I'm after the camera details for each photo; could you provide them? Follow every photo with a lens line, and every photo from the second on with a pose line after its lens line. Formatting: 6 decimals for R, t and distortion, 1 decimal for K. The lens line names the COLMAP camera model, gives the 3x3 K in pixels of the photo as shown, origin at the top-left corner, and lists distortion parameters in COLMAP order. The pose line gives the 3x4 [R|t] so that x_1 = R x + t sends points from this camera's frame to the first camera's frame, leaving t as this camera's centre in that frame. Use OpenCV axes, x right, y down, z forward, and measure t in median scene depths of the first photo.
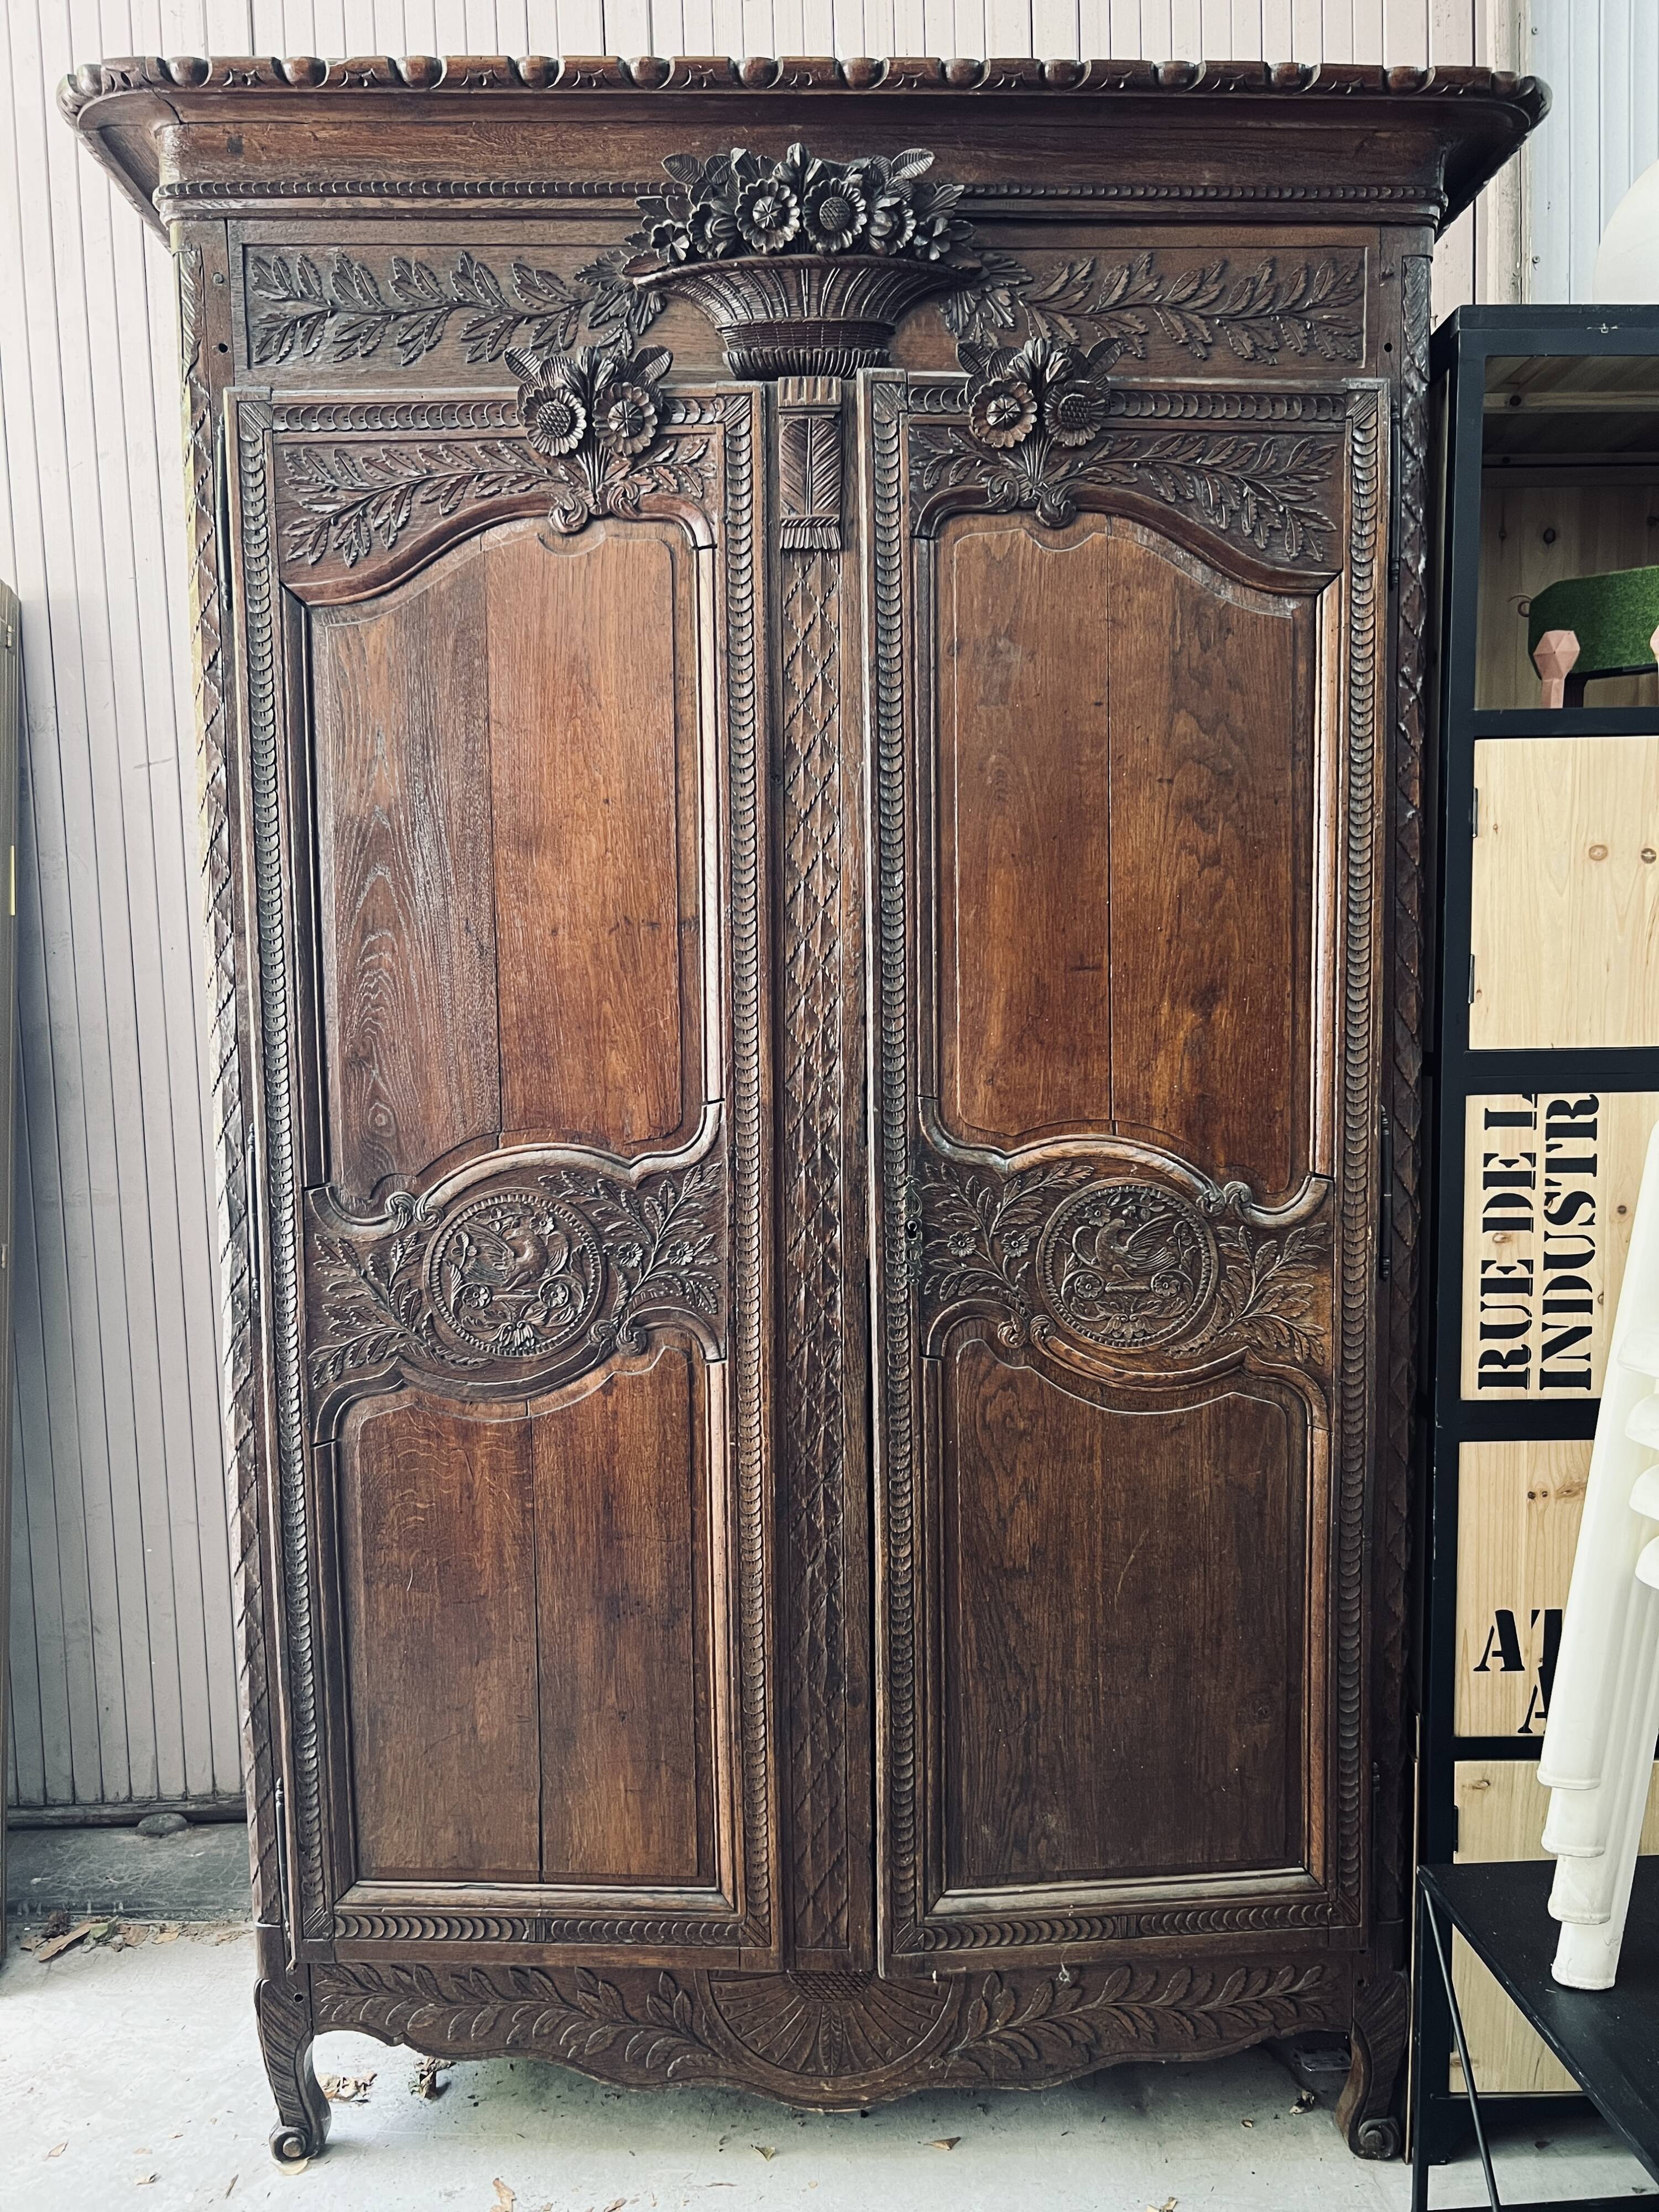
lens RADIAL K [[1686.2, 0, 828.0], [0, 1686.2, 1123.4], [0, 0, 1]] dist [0.046434, -0.061236]
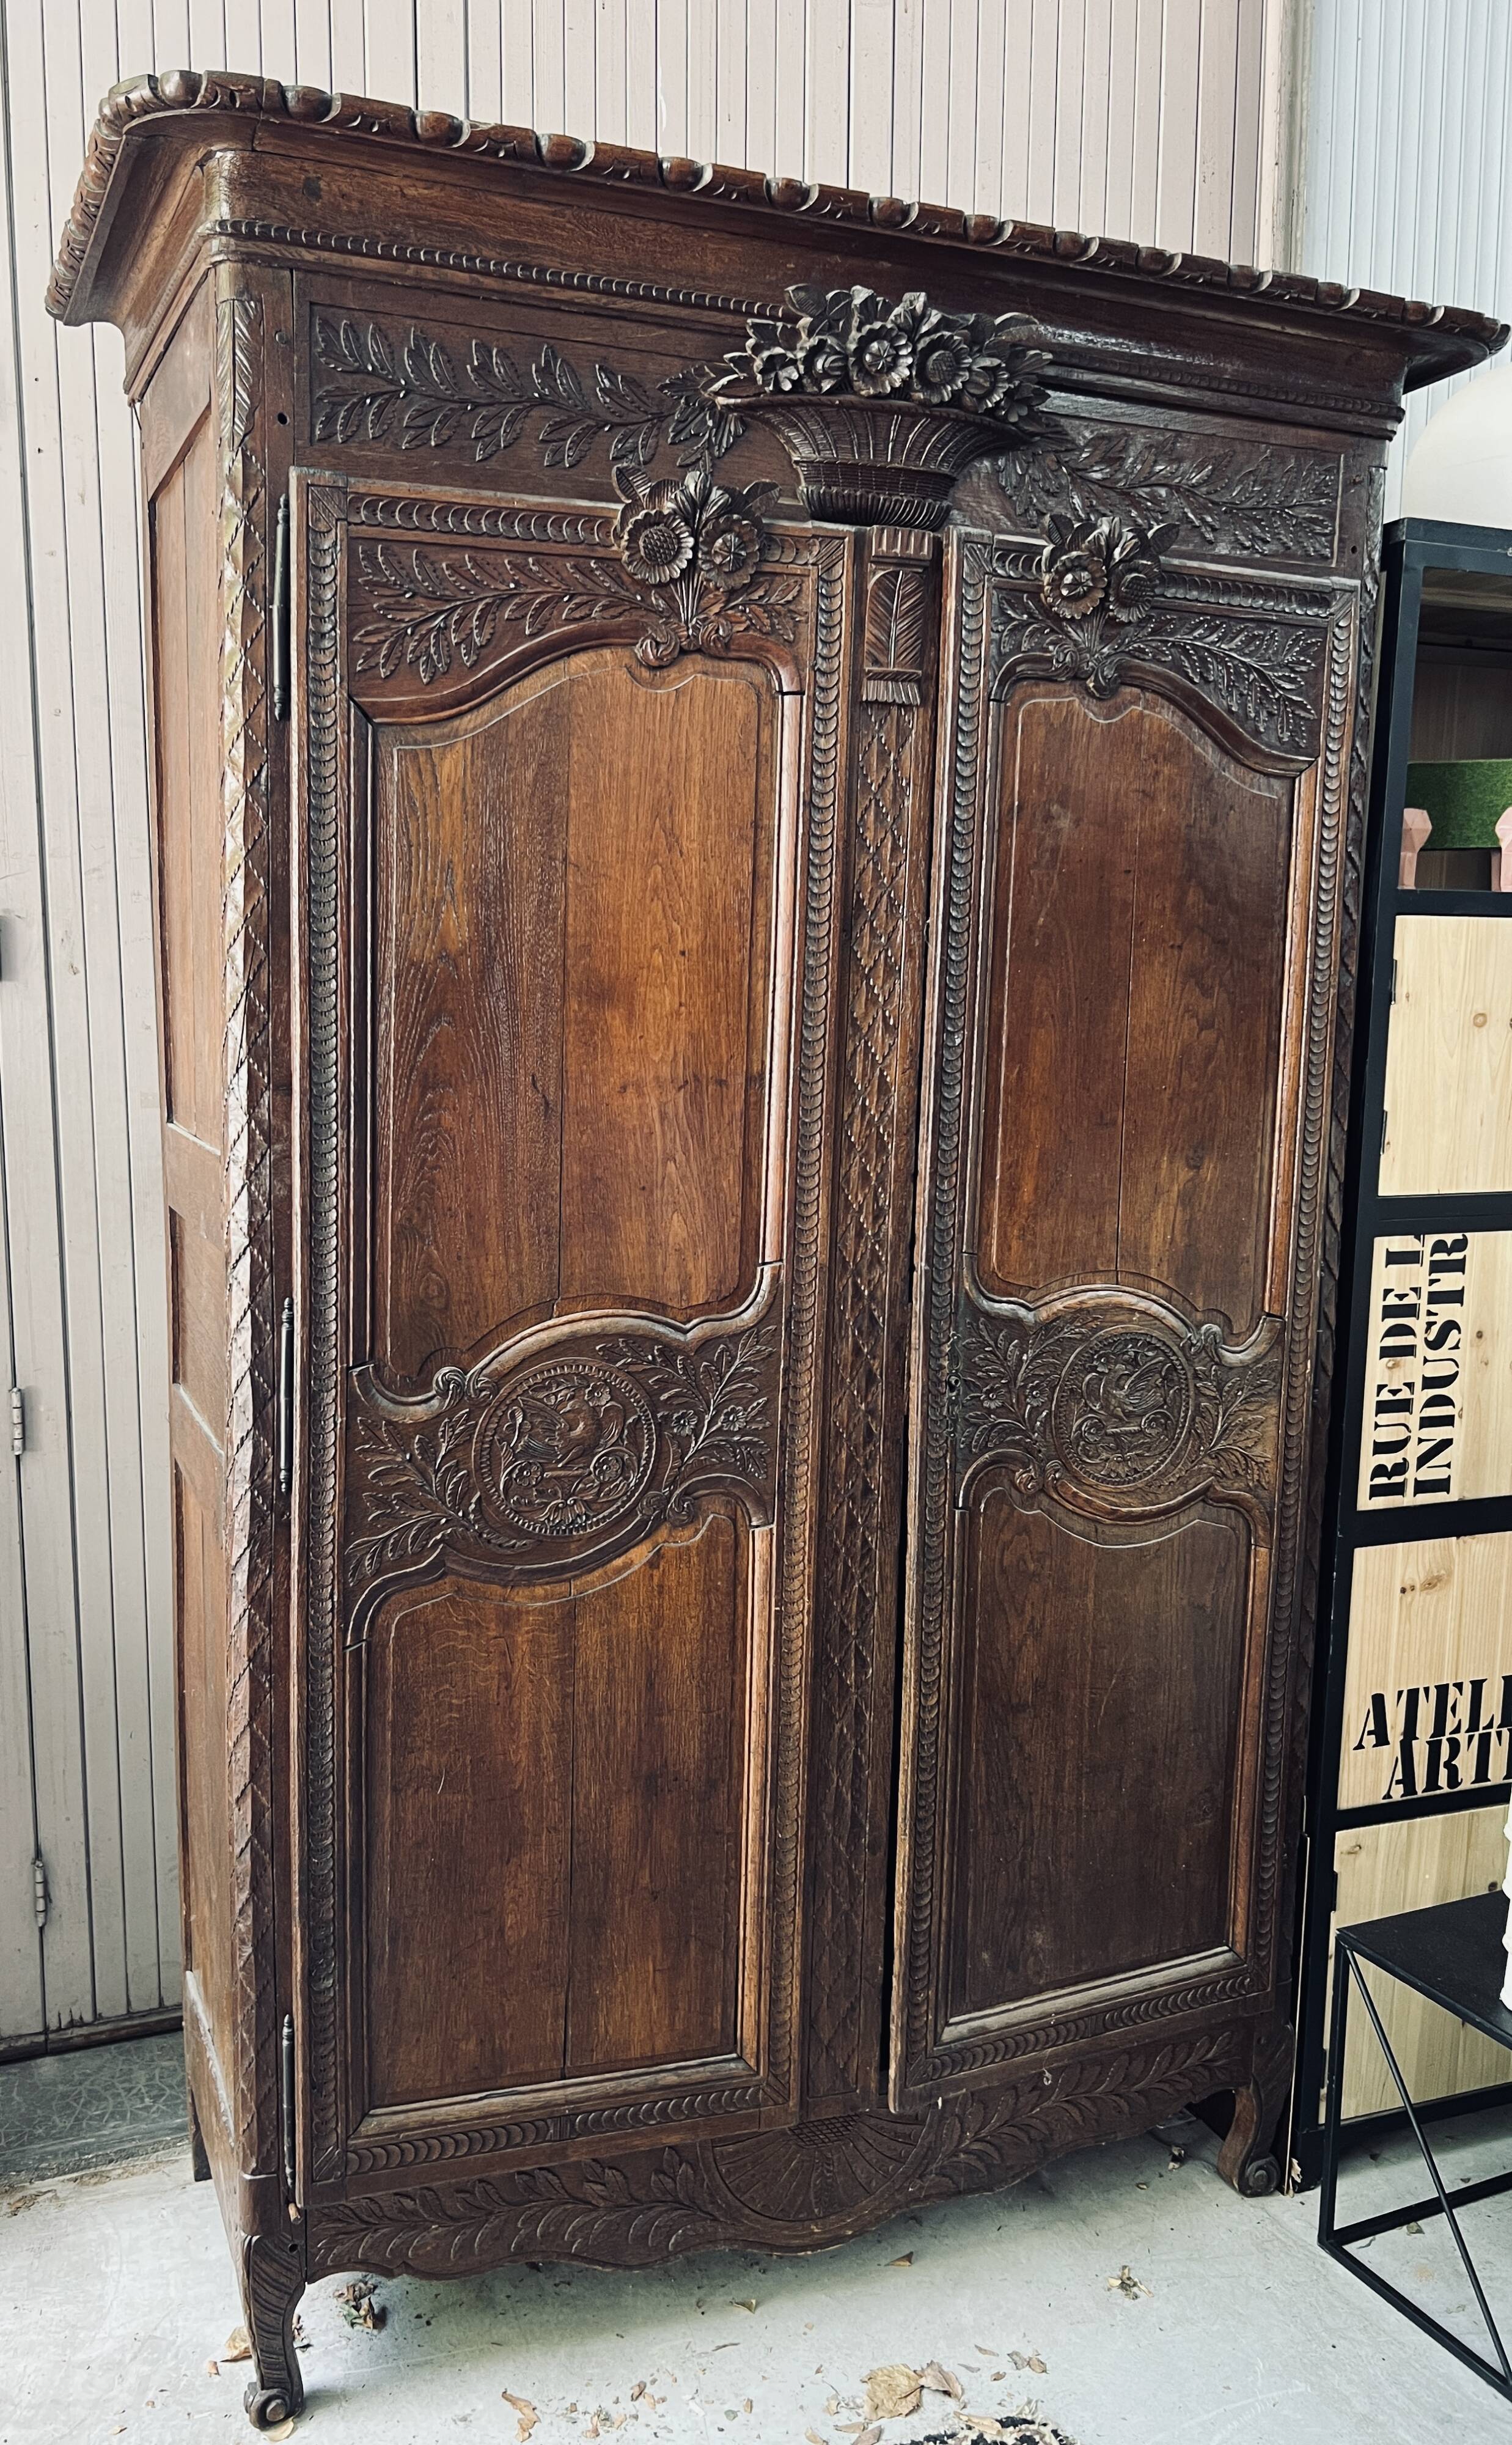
lens RADIAL K [[1859.6, 0, 608.3], [0, 1859.6, 1237.0], [0, 0, 1]] dist [0.045441, -0.053910]
pose [[0.942365, -0.020587, 0.333952, -0.500671], [0.005807, 0.998961, 0.045197, -0.074767], [-0.334536, -0.040652, 0.941506, 0.020870]]
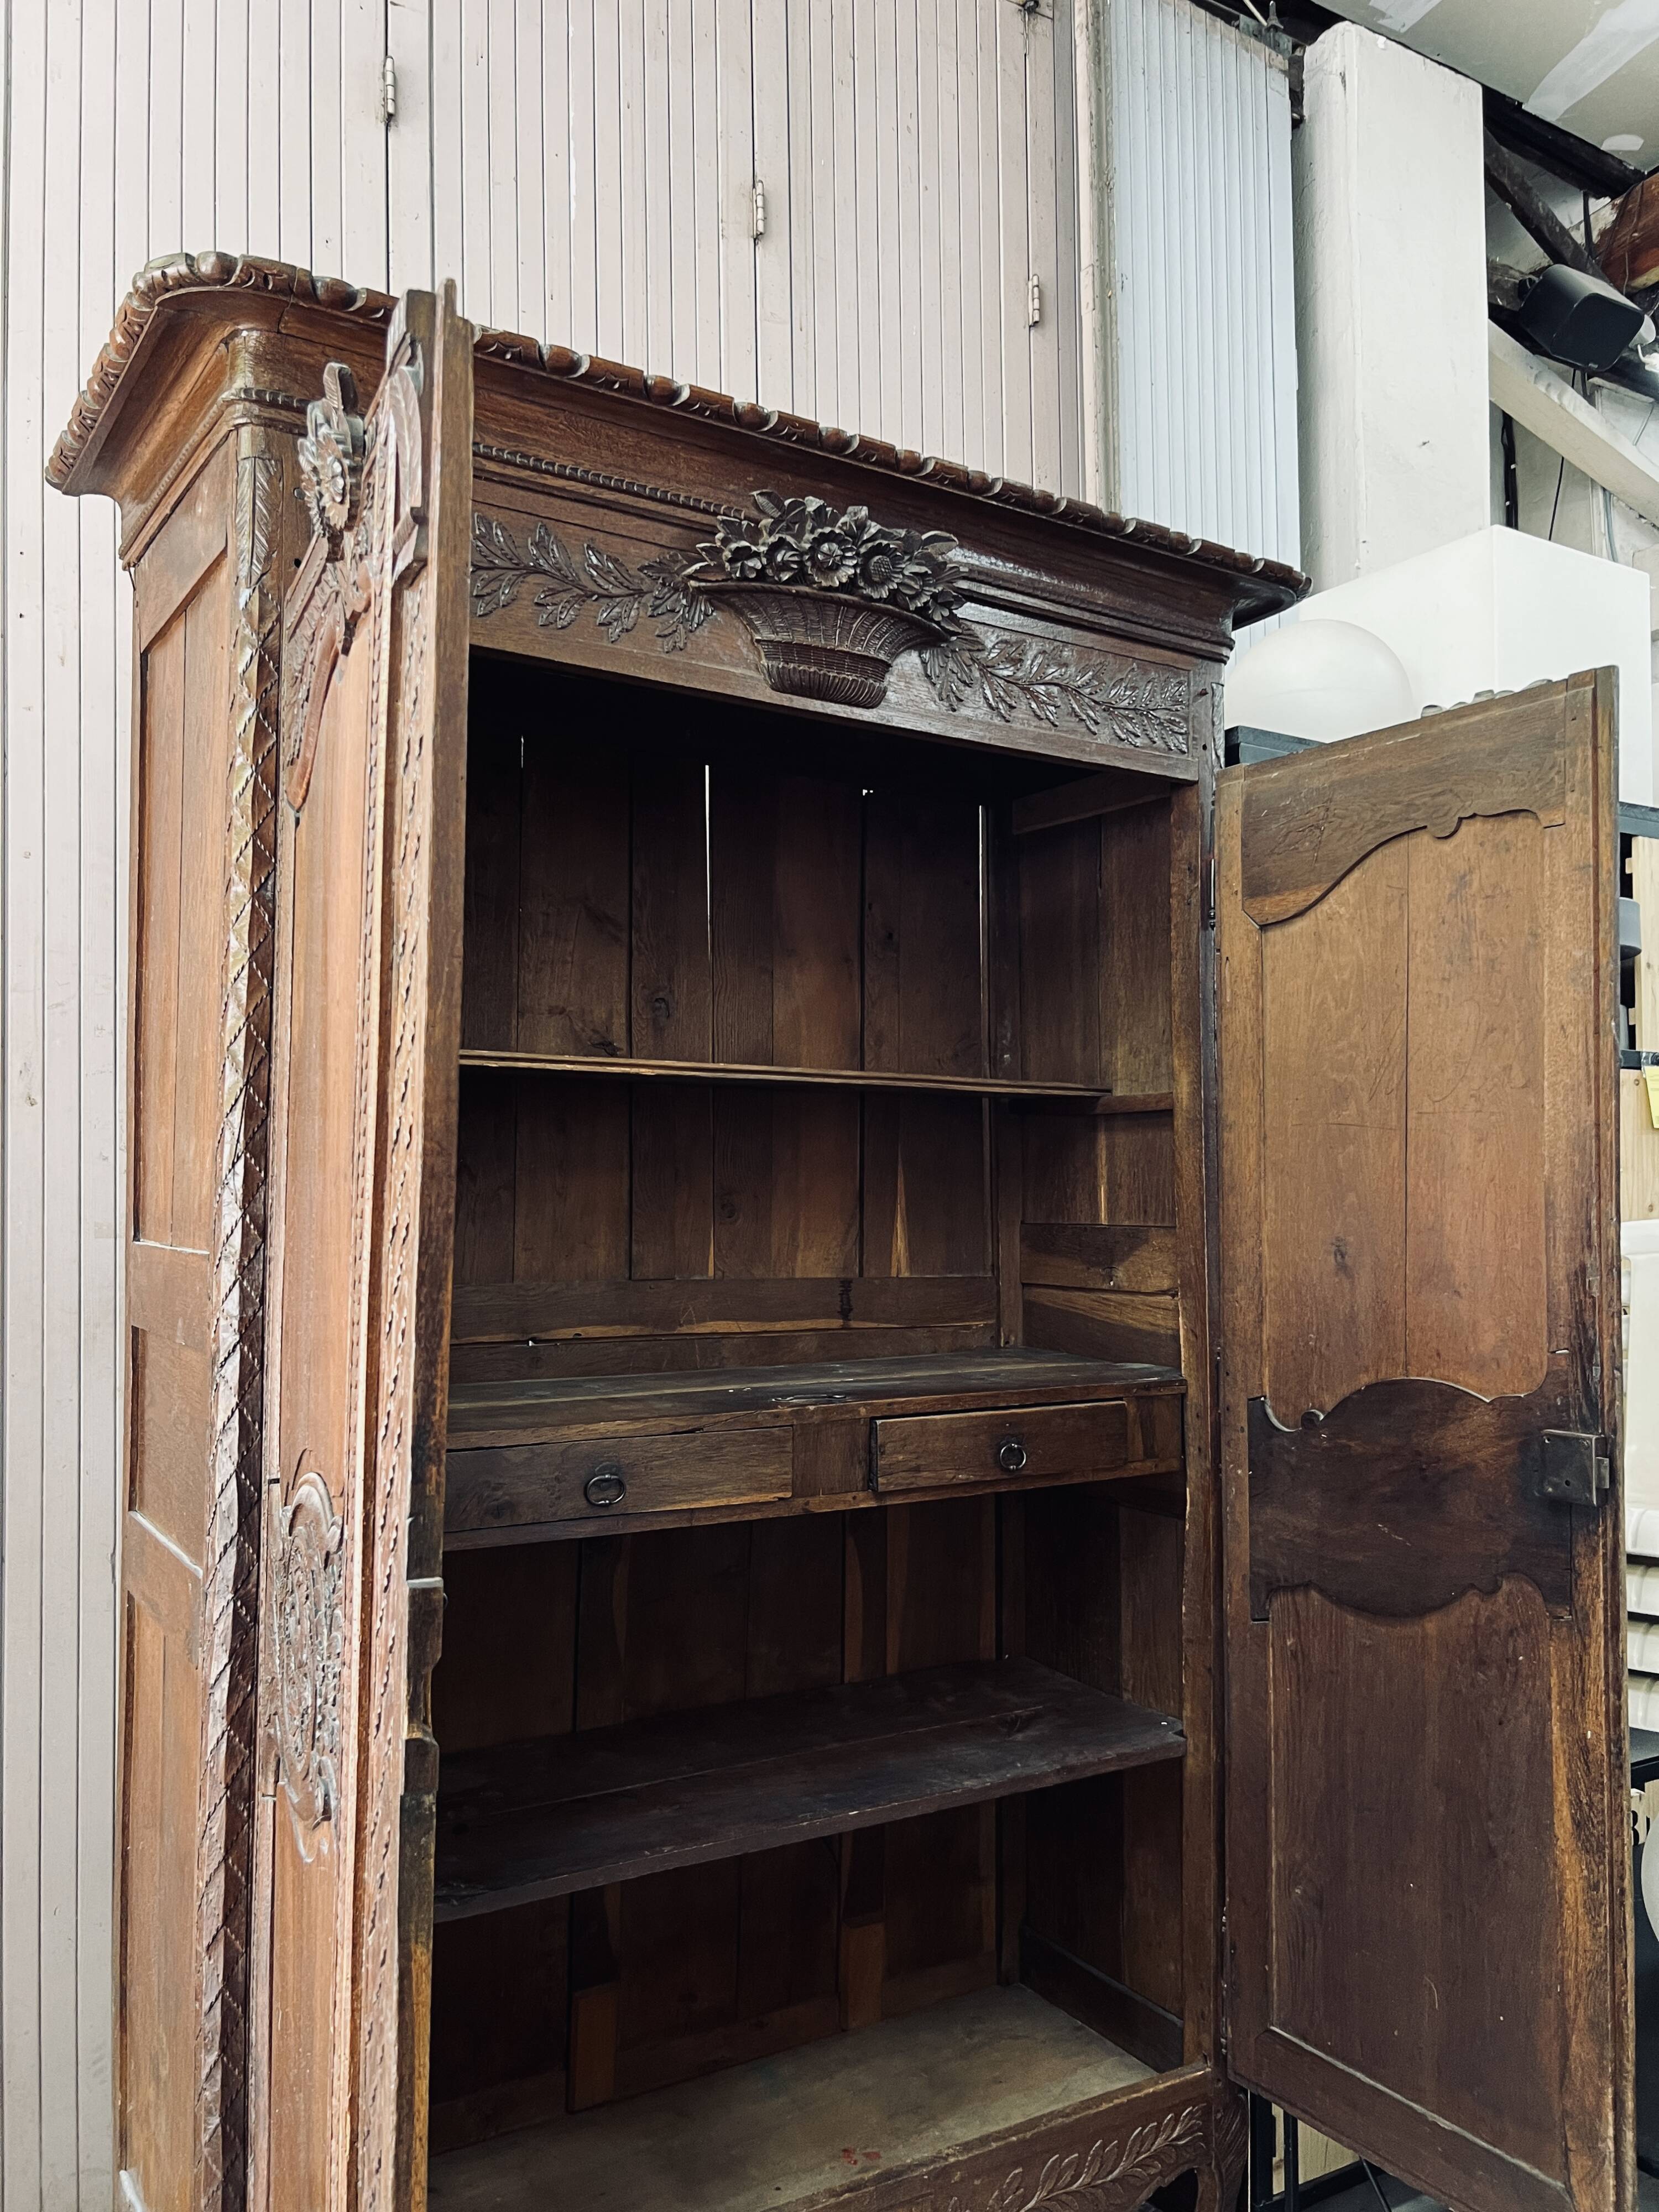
lens RADIAL K [[1686.2, 0, 829.1], [0, 1686.2, 1117.6], [0, 0, 1]] dist [0.046434, -0.061236]
pose [[0.855827, 0.037578, 0.515895, -0.547894], [0.034507, 0.990988, -0.129428, -0.018802], [-0.516110, 0.128570, 0.846818, 0.087208]]
